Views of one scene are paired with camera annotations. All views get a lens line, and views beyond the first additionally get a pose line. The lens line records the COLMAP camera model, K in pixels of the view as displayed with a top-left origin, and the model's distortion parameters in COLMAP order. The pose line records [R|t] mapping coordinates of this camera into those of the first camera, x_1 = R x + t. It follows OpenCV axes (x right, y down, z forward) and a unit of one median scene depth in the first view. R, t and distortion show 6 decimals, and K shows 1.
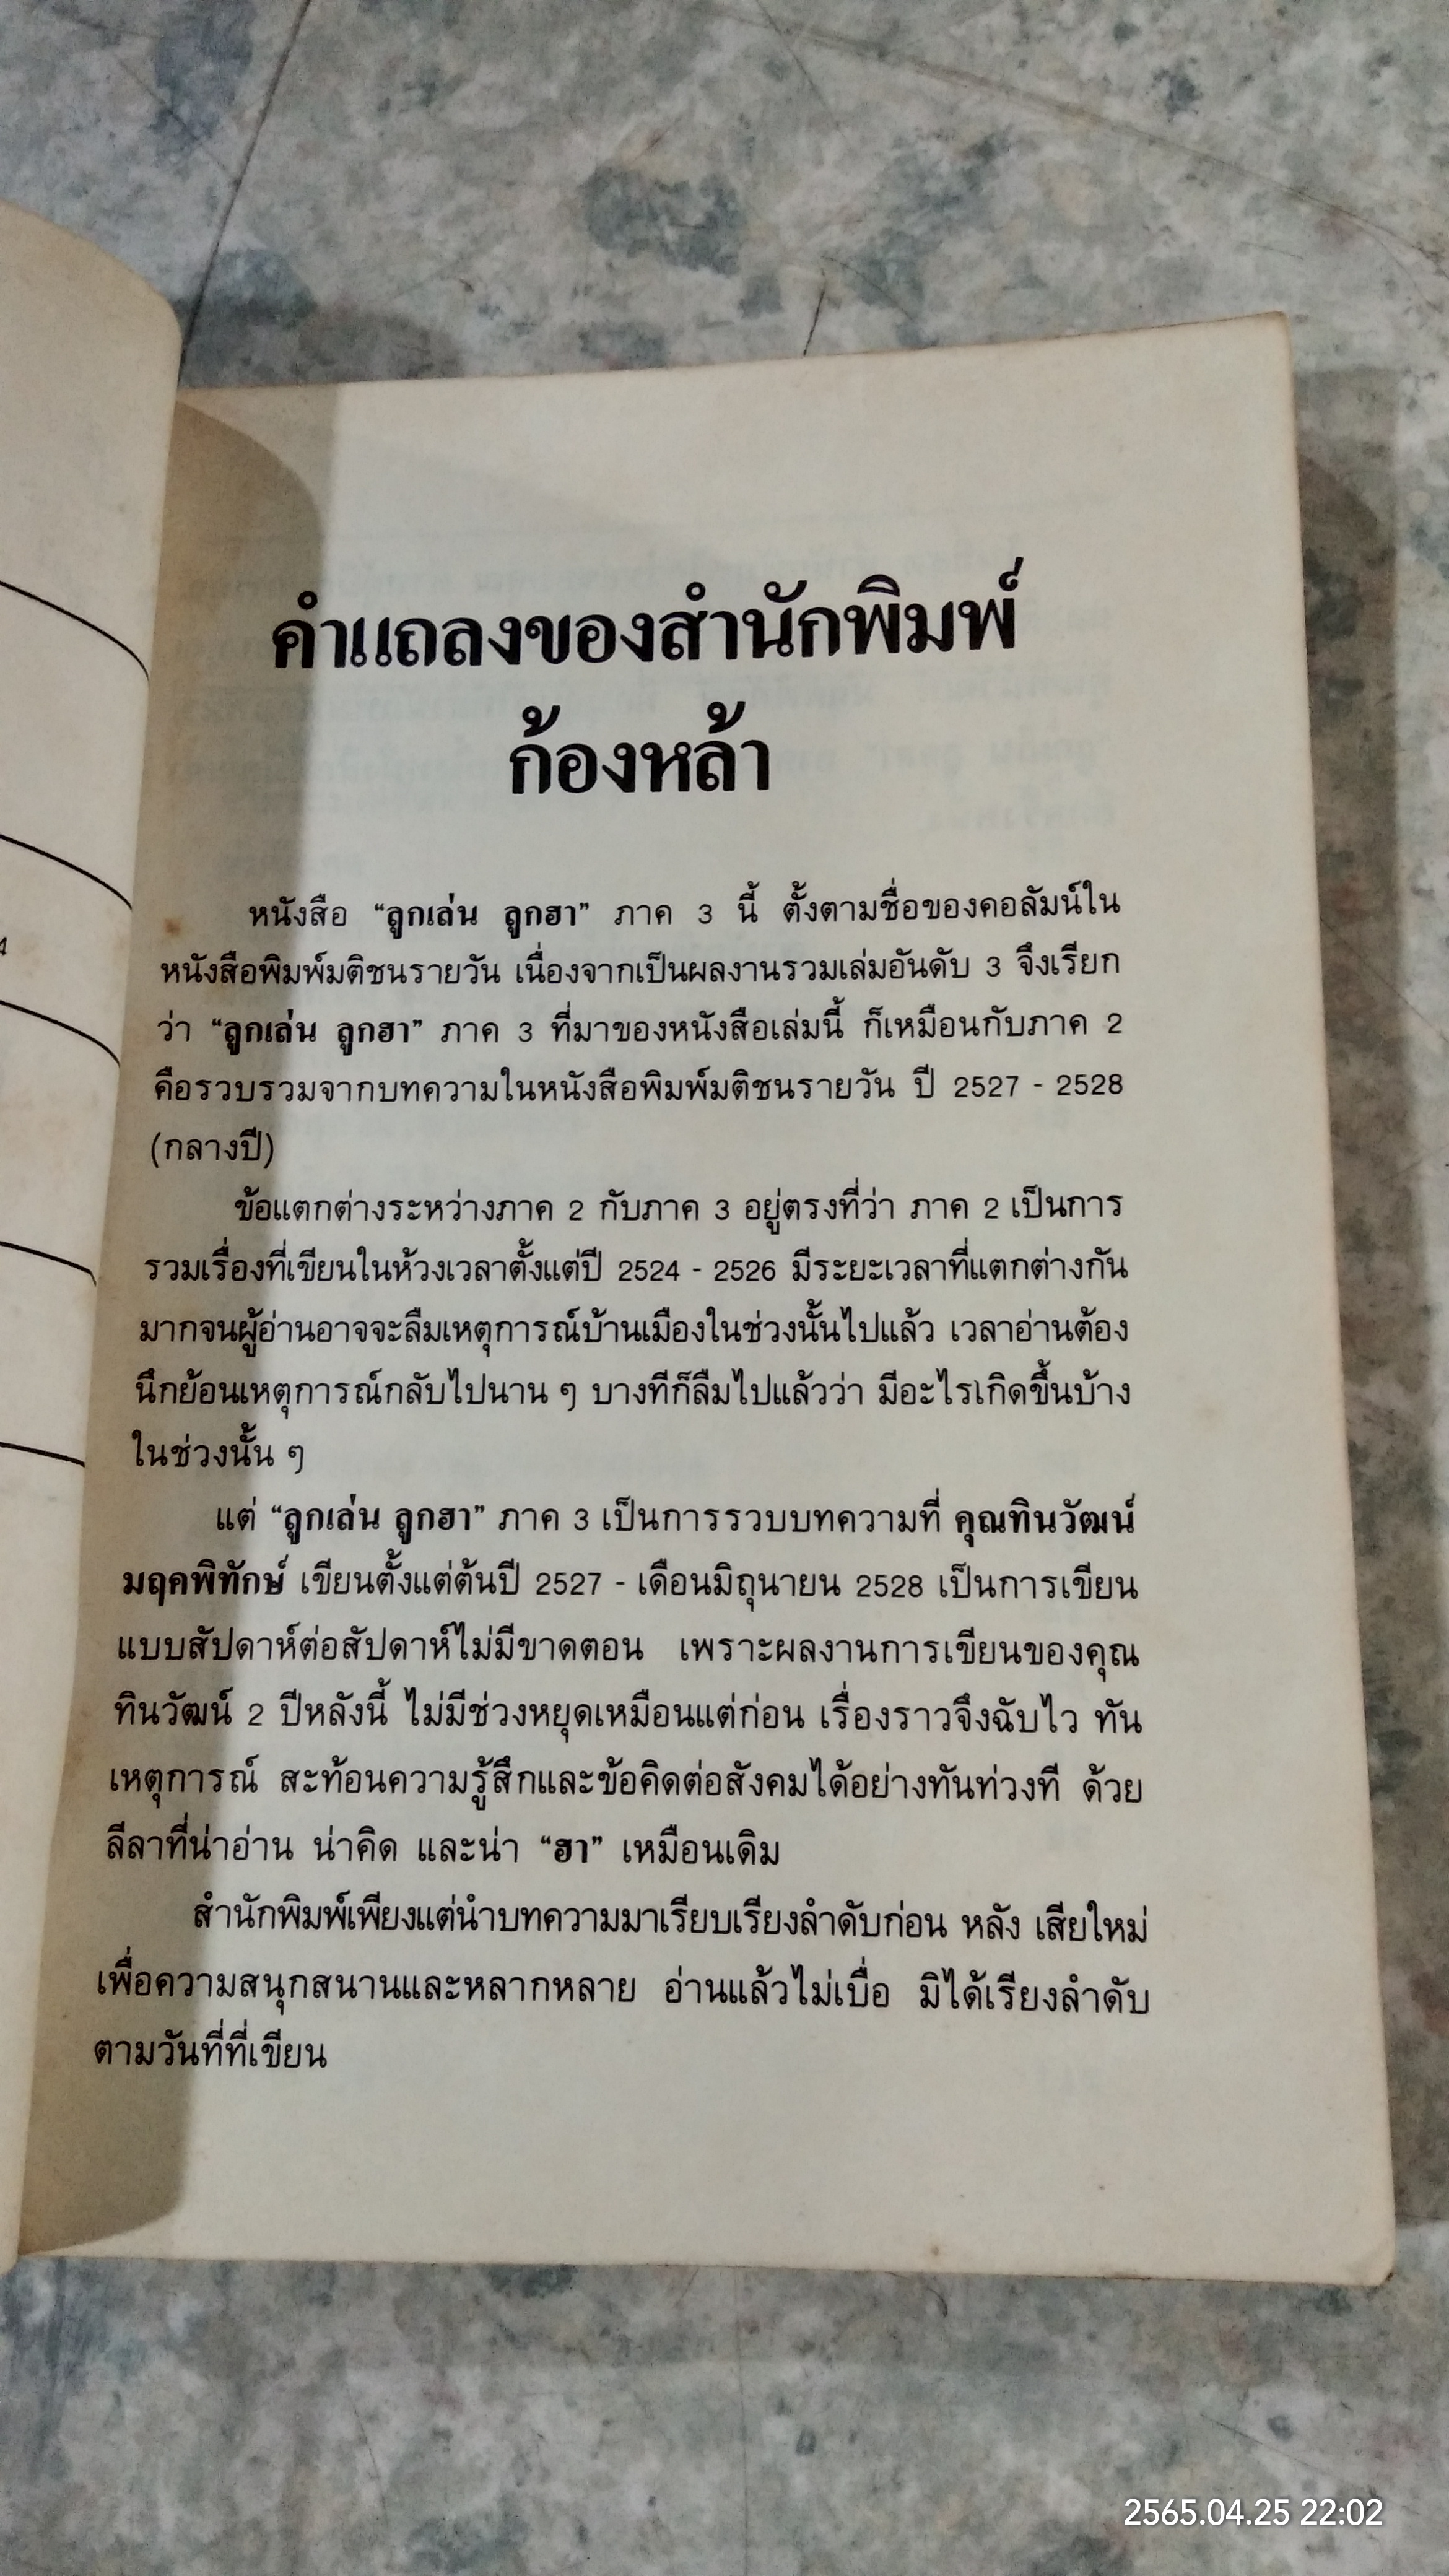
lens RADIAL K [[2220.8, 0, 698.7], [0, 2220.8, 1284.8], [0, 0, 1]] dist [0.047759, -0.170376]
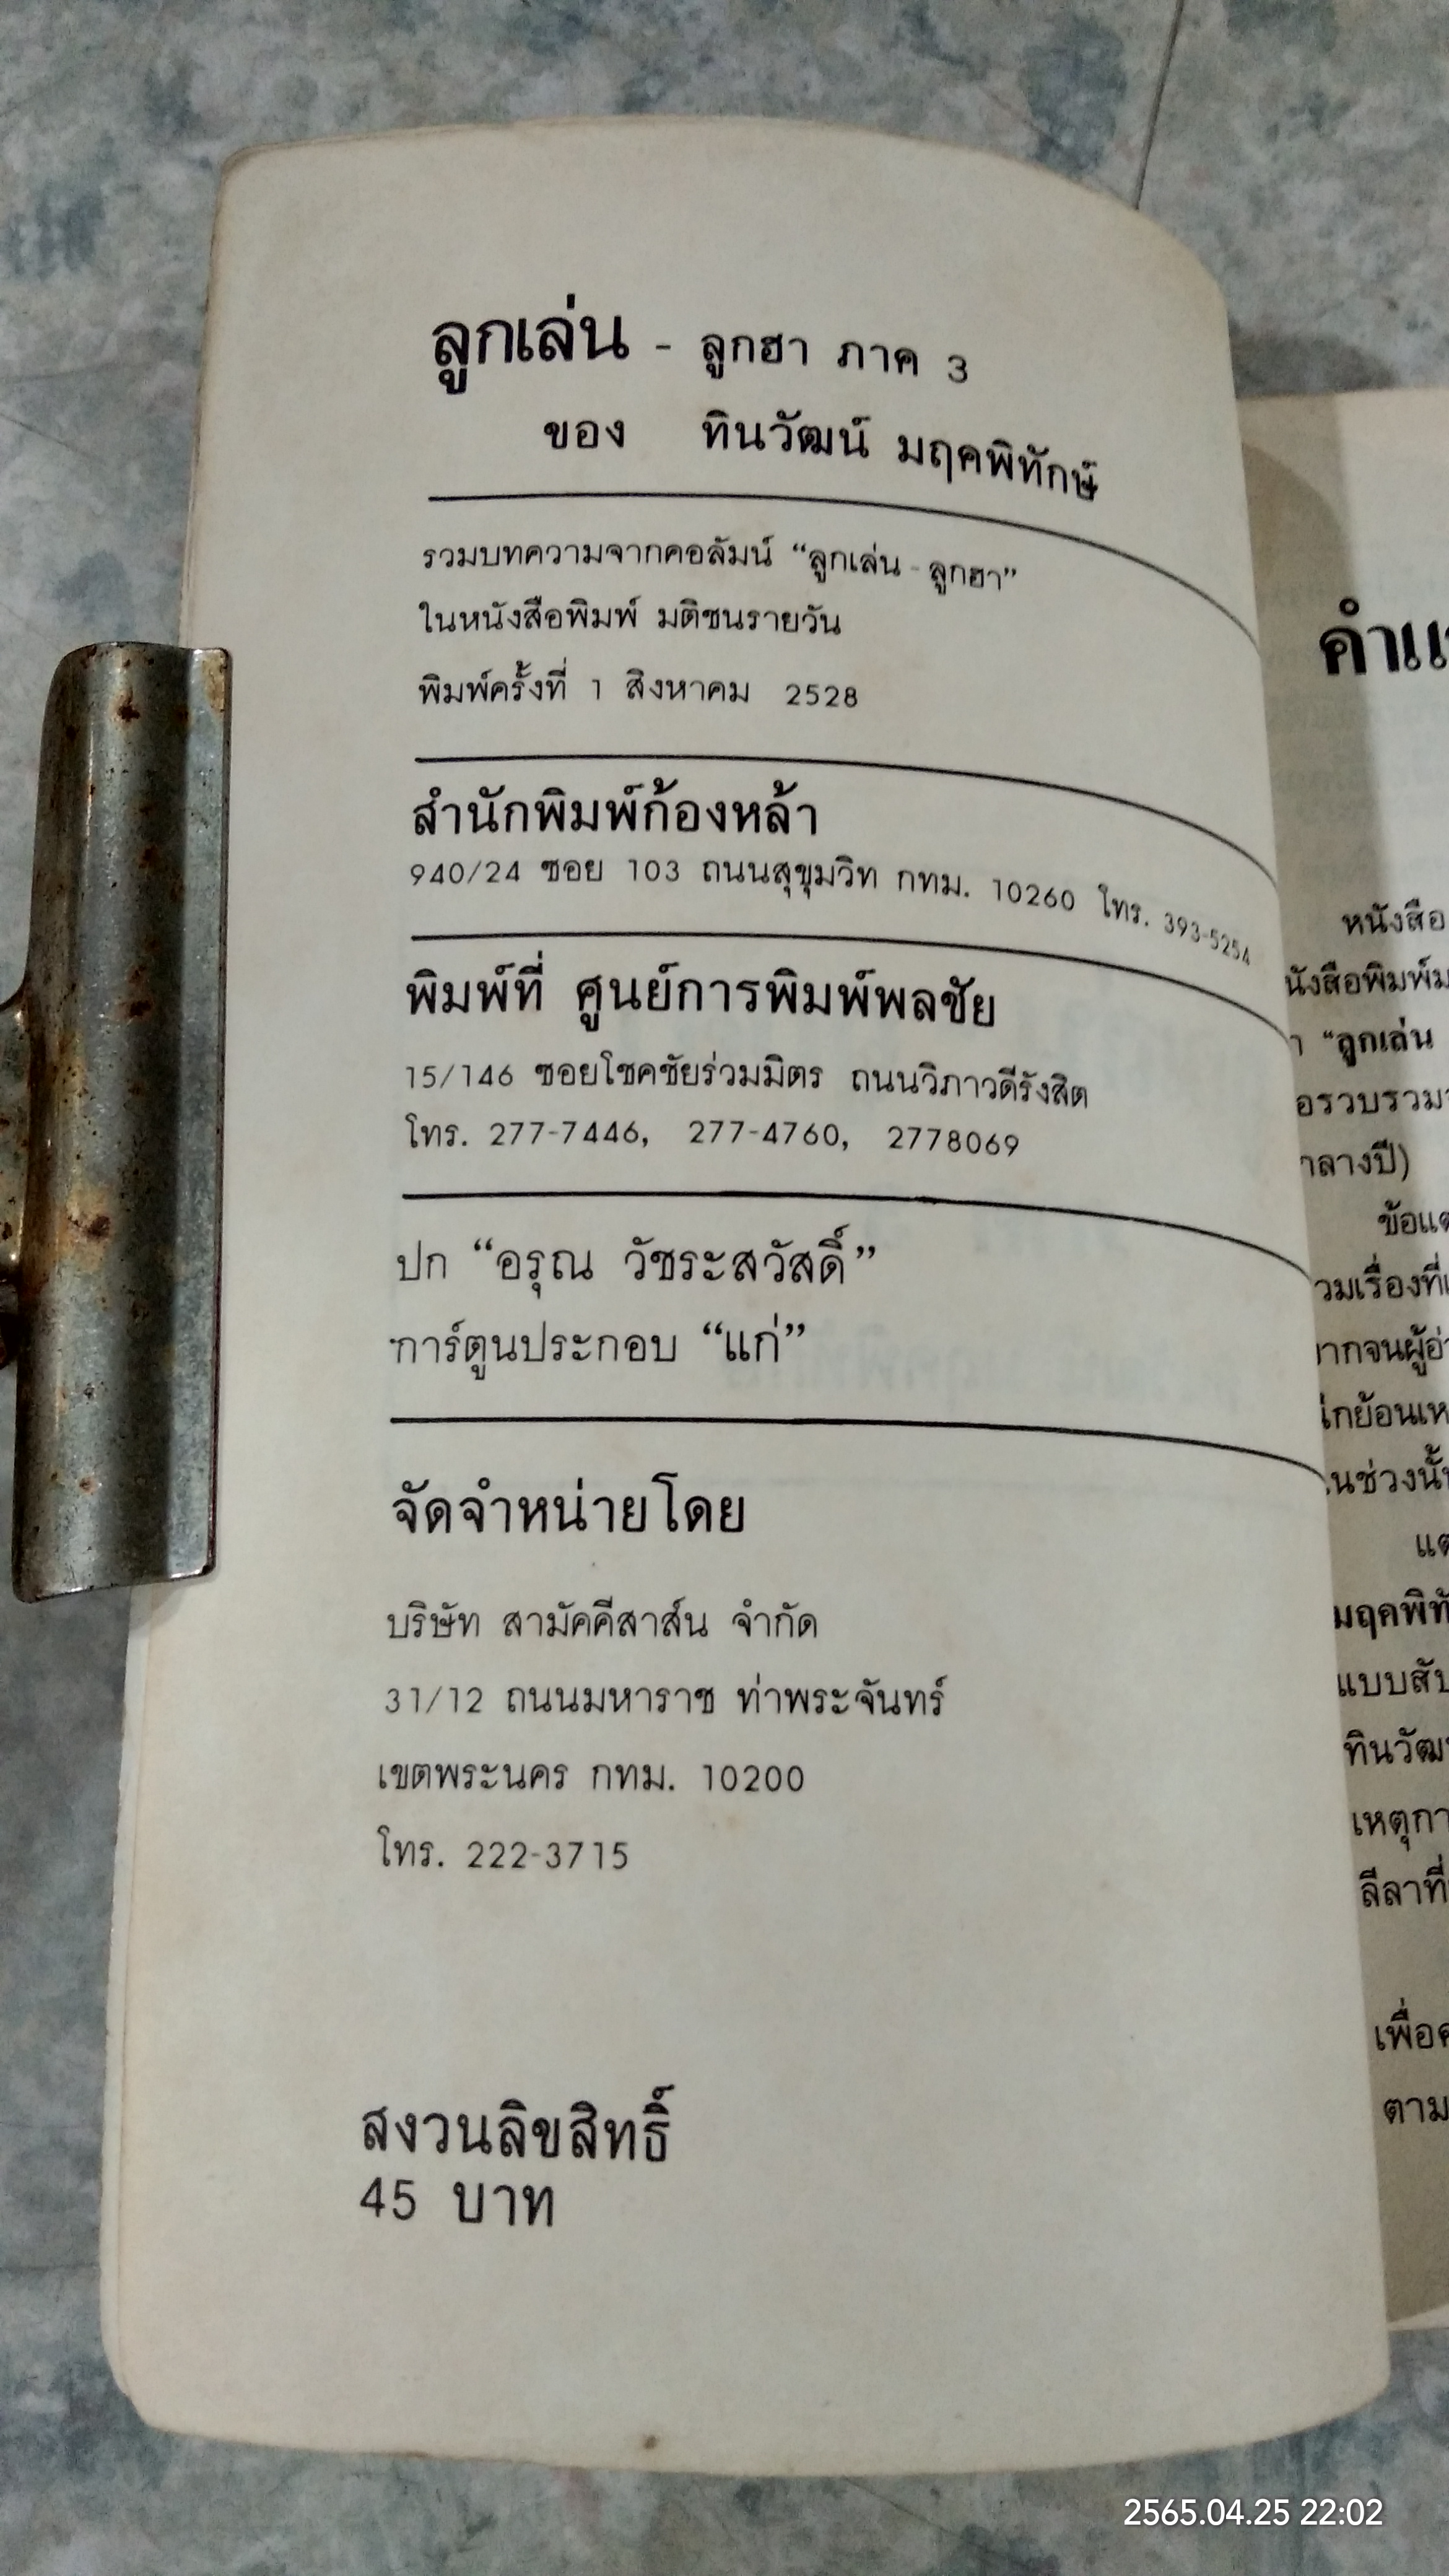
lens RADIAL K [[2264.9, 0, 724.5], [0, 2264.9, 1288.0], [0, 0, 1]] dist [-0.043358, -0.000629]
pose [[0.998345, -0.053243, 0.021751, -0.500258], [0.054249, 0.997343, -0.048612, 0.024749], [-0.019105, 0.049711, 0.998581, 0.035016]]
